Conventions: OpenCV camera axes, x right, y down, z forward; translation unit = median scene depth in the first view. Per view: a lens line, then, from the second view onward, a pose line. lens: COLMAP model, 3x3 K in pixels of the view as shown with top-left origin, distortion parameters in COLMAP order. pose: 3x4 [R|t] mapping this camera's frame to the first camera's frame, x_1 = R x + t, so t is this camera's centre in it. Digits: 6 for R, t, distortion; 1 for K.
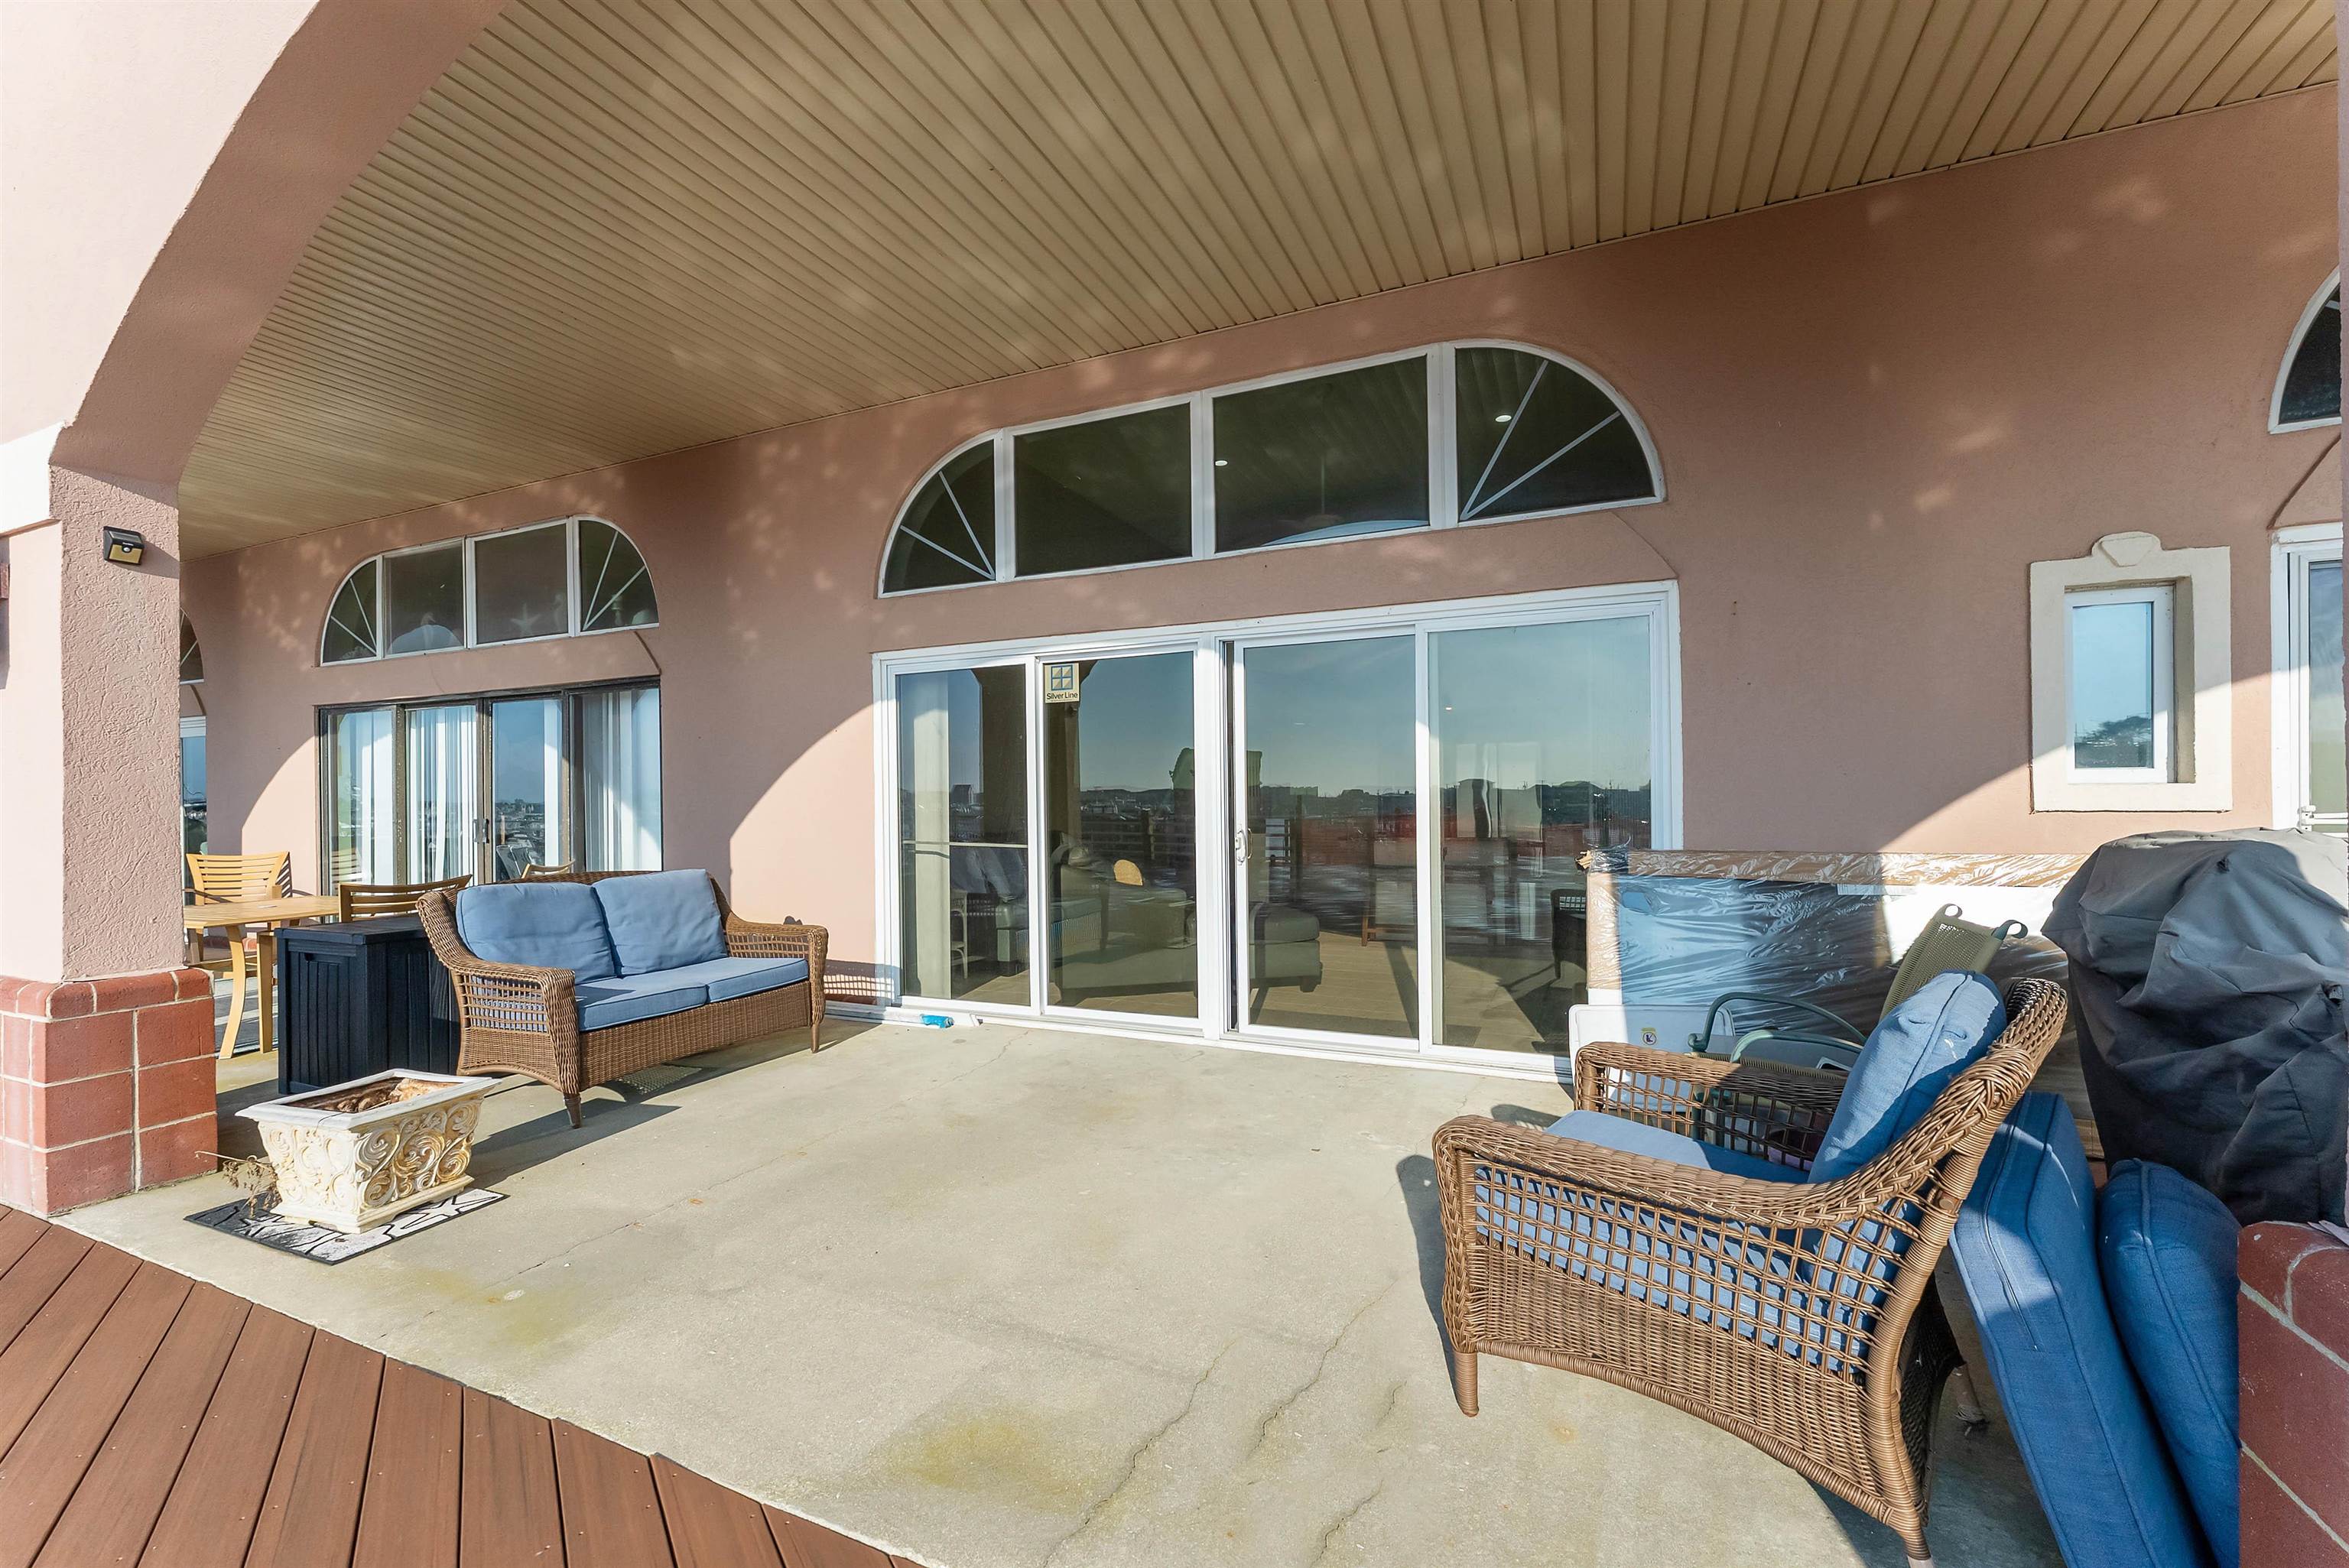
lens RADIAL K [[944.0, 0, 1179.7], [0, 944.0, 797.6], [0, 0, 1]] dist [0.000514, 0.000255]
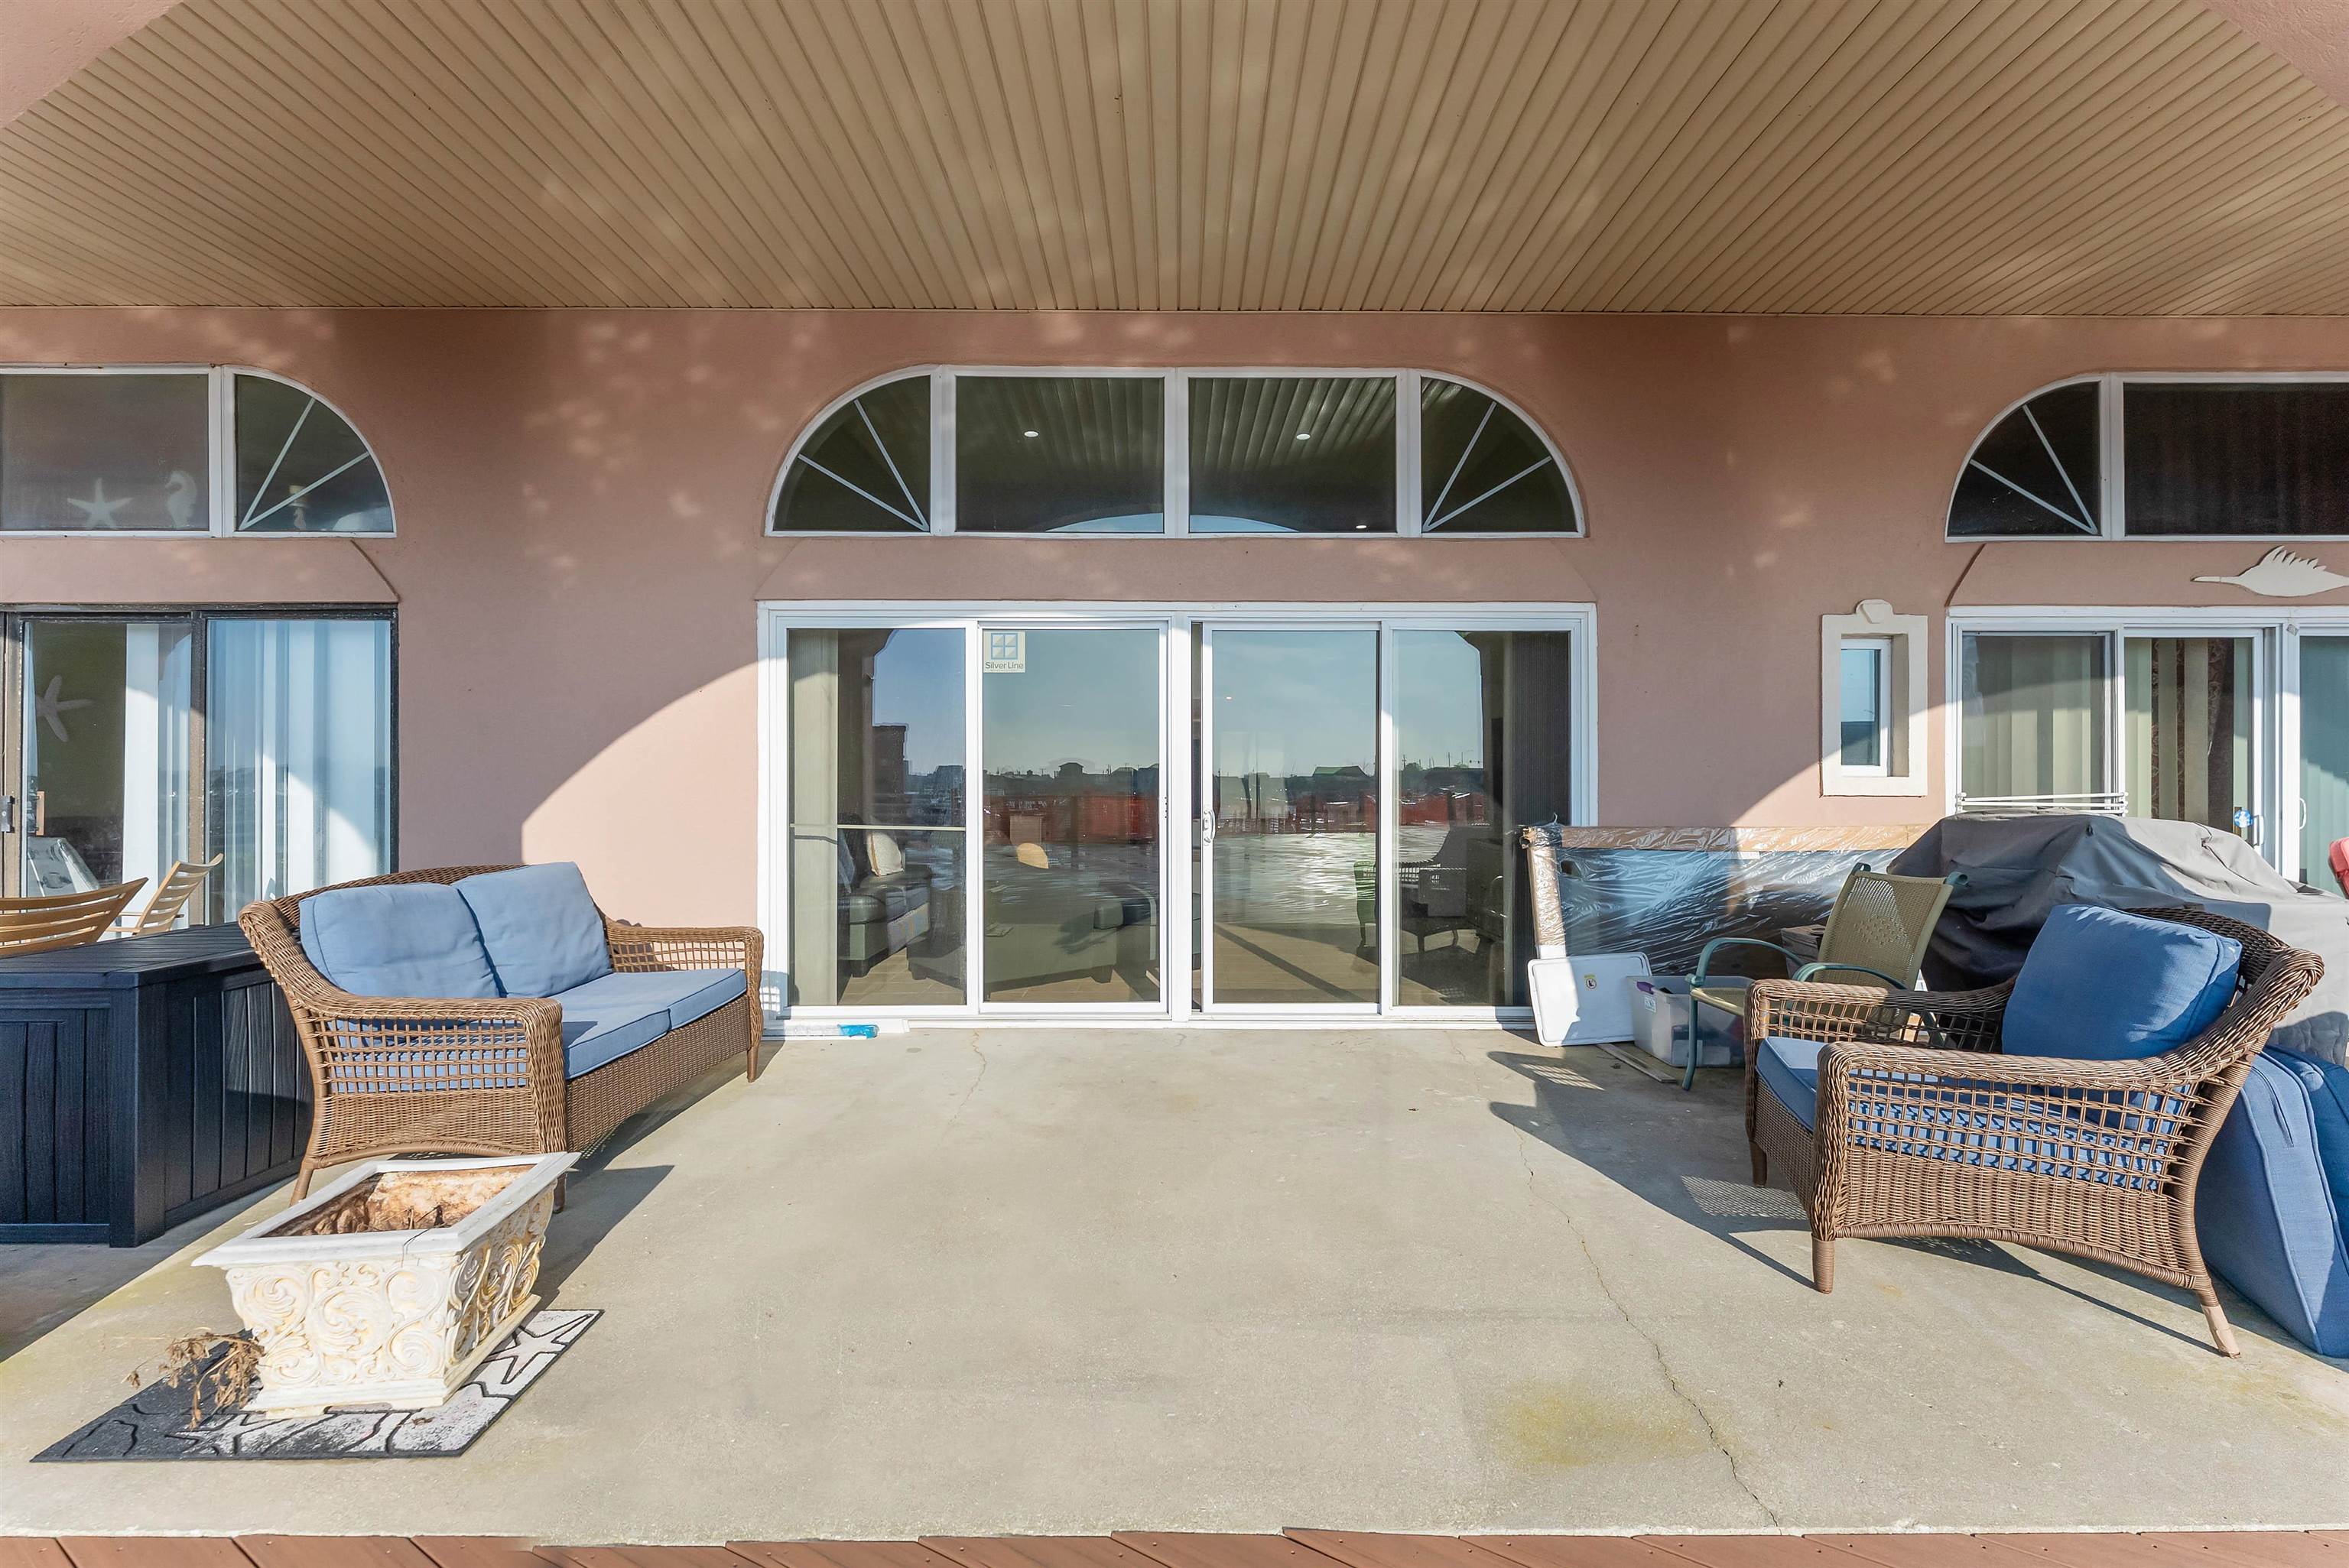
lens RADIAL K [[943.3, 0, 1176.5], [0, 943.3, 781.0], [0, 0, 1]] dist [0.001523, -0.000842]
pose [[0.912674, 0.012542, 0.408496, -0.384660], [-0.012125, 0.999920, -0.003609, 0.006940], [-0.408509, -0.001659, 0.912753, 0.098267]]
